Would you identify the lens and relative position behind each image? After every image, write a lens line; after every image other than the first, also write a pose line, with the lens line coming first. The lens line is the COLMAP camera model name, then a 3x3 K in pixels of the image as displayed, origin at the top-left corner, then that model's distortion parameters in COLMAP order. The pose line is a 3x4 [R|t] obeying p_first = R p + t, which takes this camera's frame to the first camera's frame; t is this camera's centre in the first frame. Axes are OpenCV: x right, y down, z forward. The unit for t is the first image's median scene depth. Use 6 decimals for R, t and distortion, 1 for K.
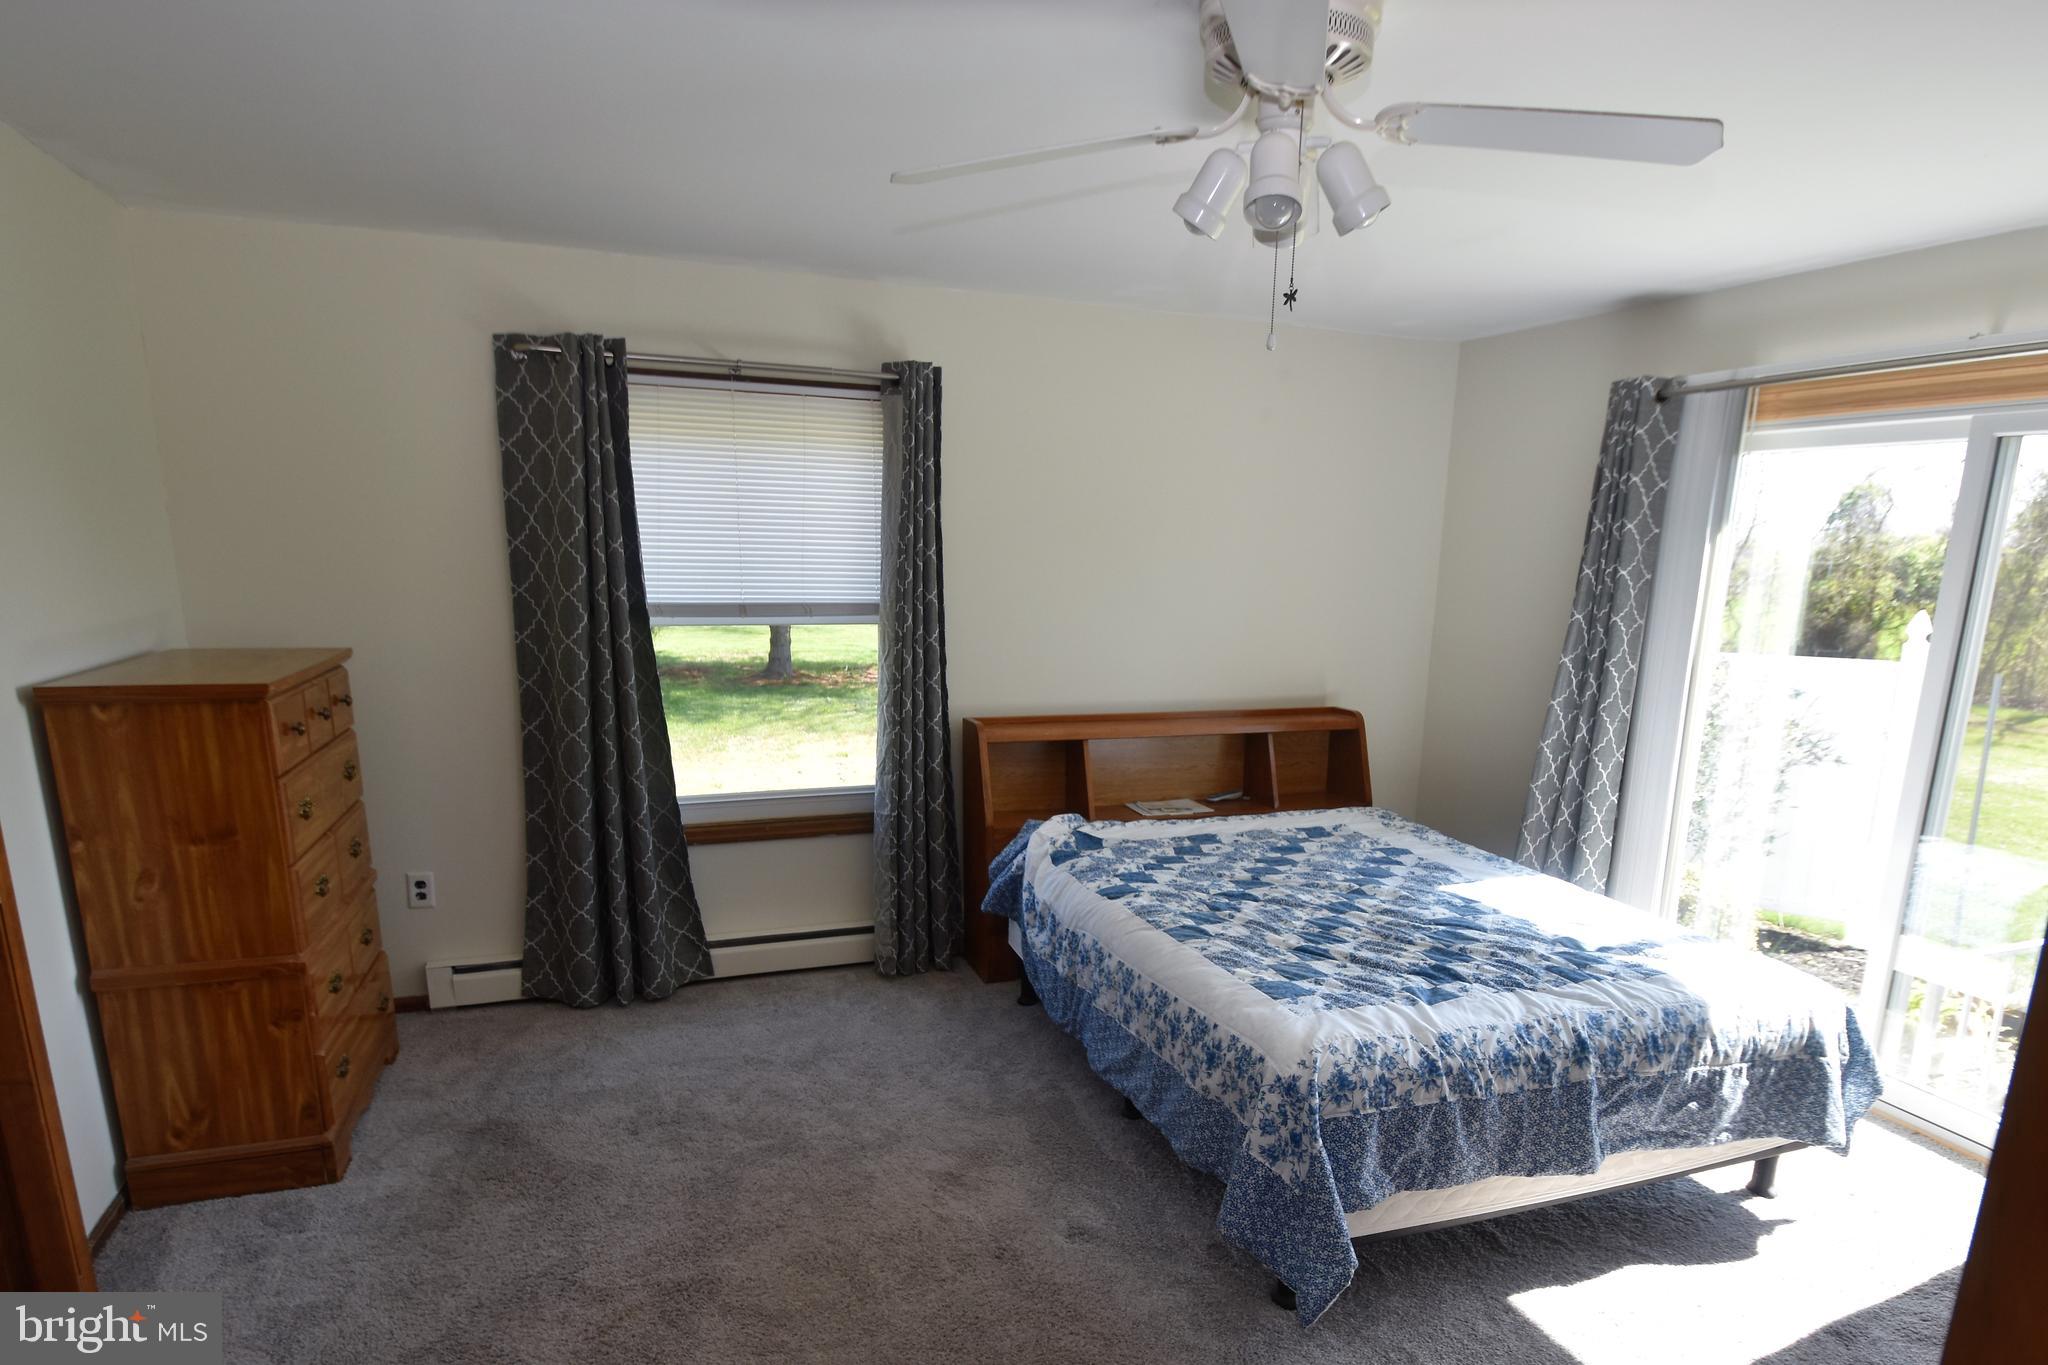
lens RADIAL K [[1039.6, 0, 1037.2], [0, 1039.6, 797.7], [0, 0, 1]] dist [-0.011632, -0.000548]
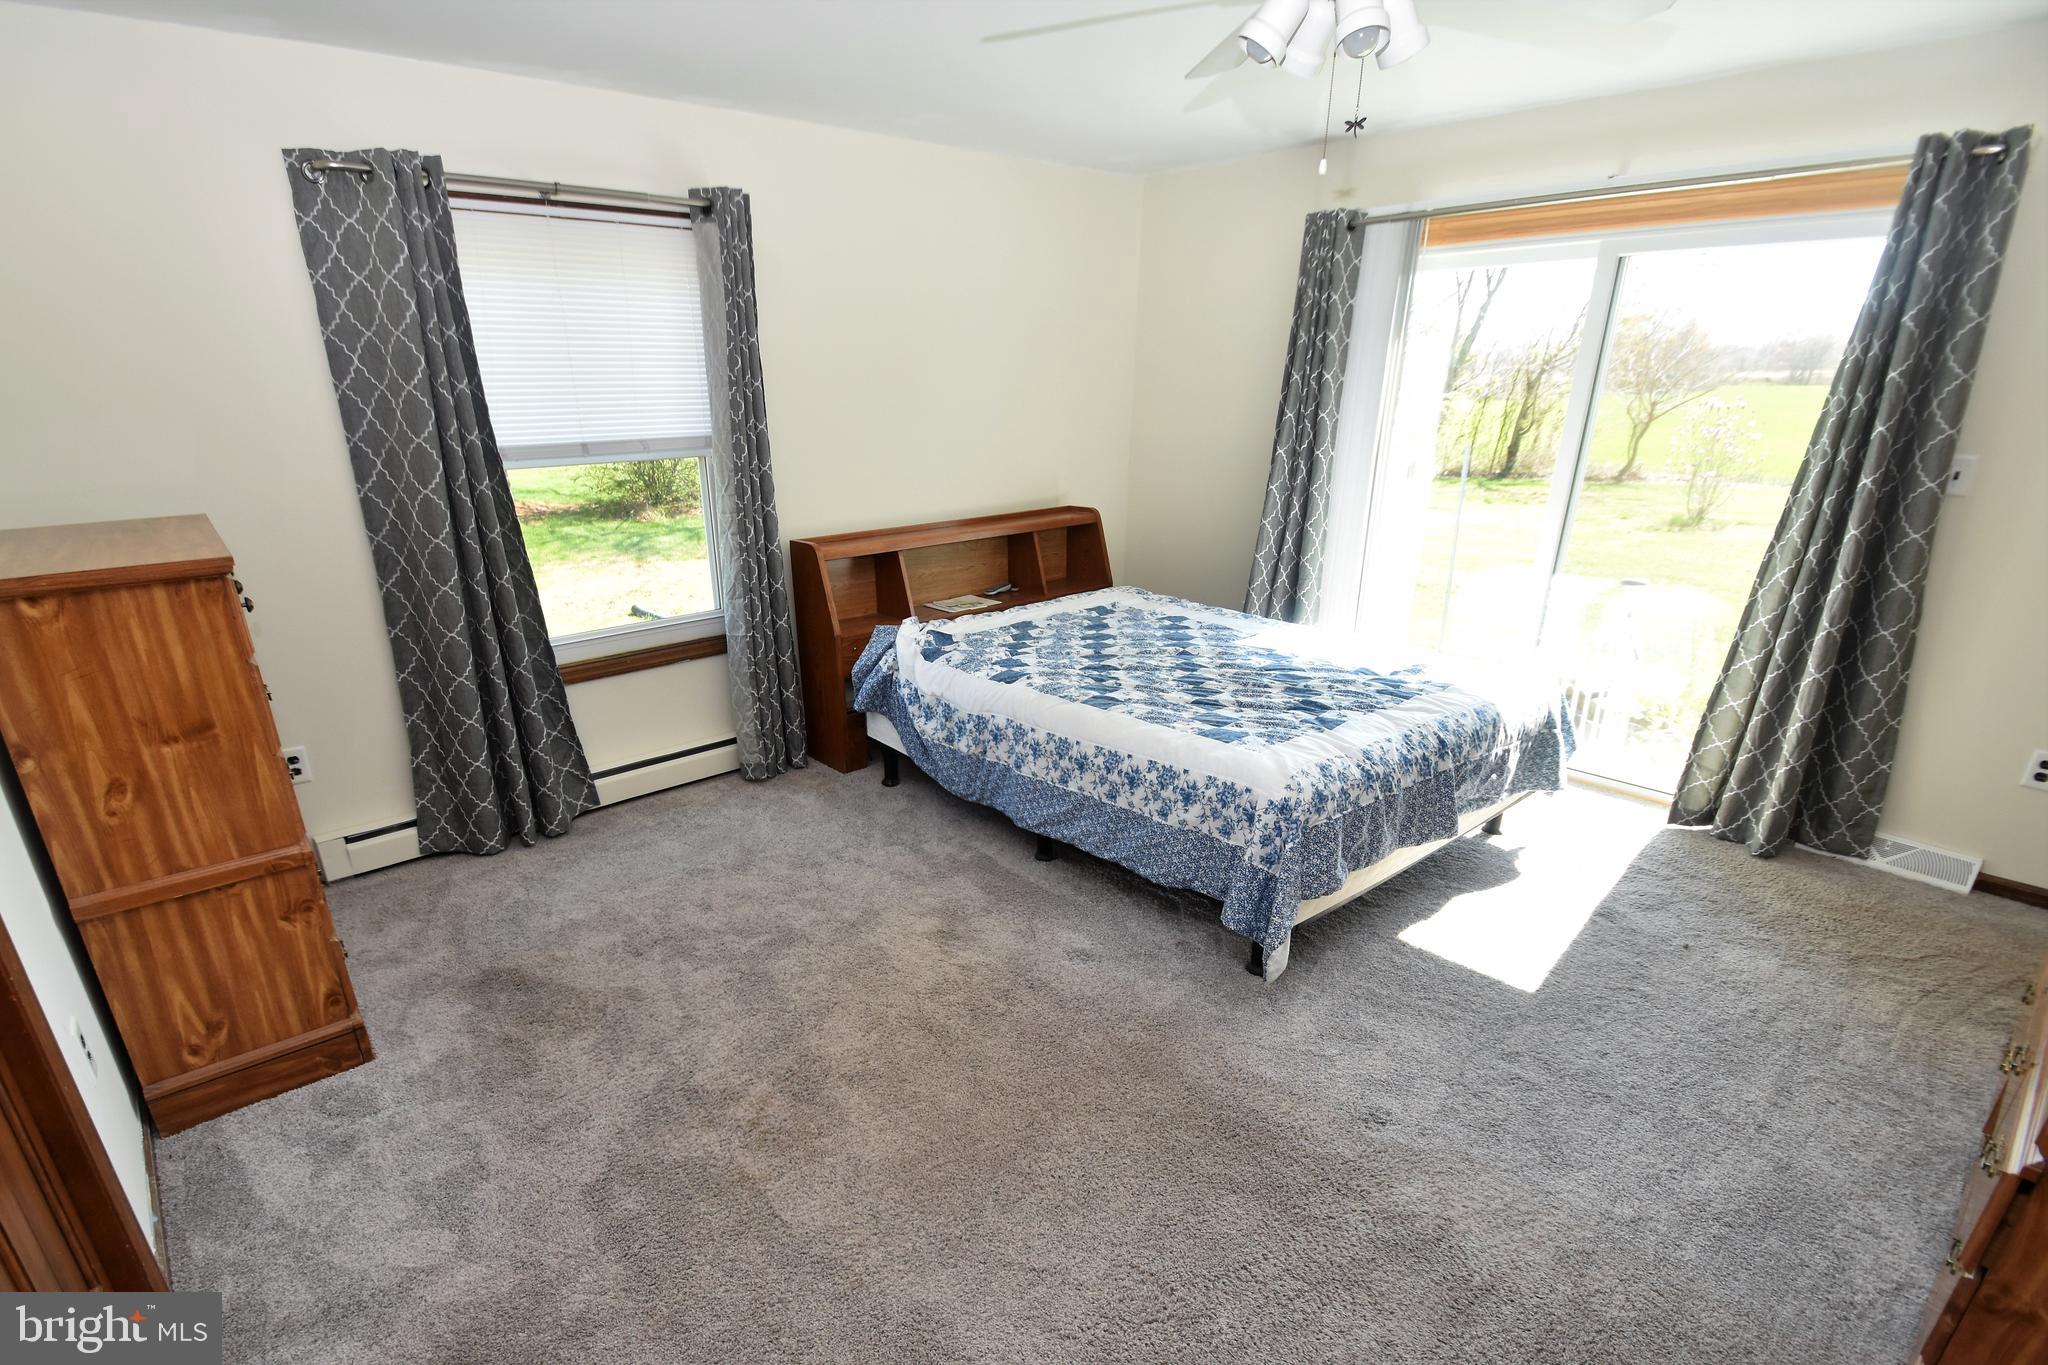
lens RADIAL K [[891.7, 0, 937.3], [0, 891.7, 721.4], [0, 0, 1]] dist [0.000387, -0.004882]
pose [[0.958526, -0.135374, 0.250803, -0.243454], [0.100735, 0.984113, 0.146197, -0.013714], [-0.266610, -0.114869, 0.956935, 0.053581]]
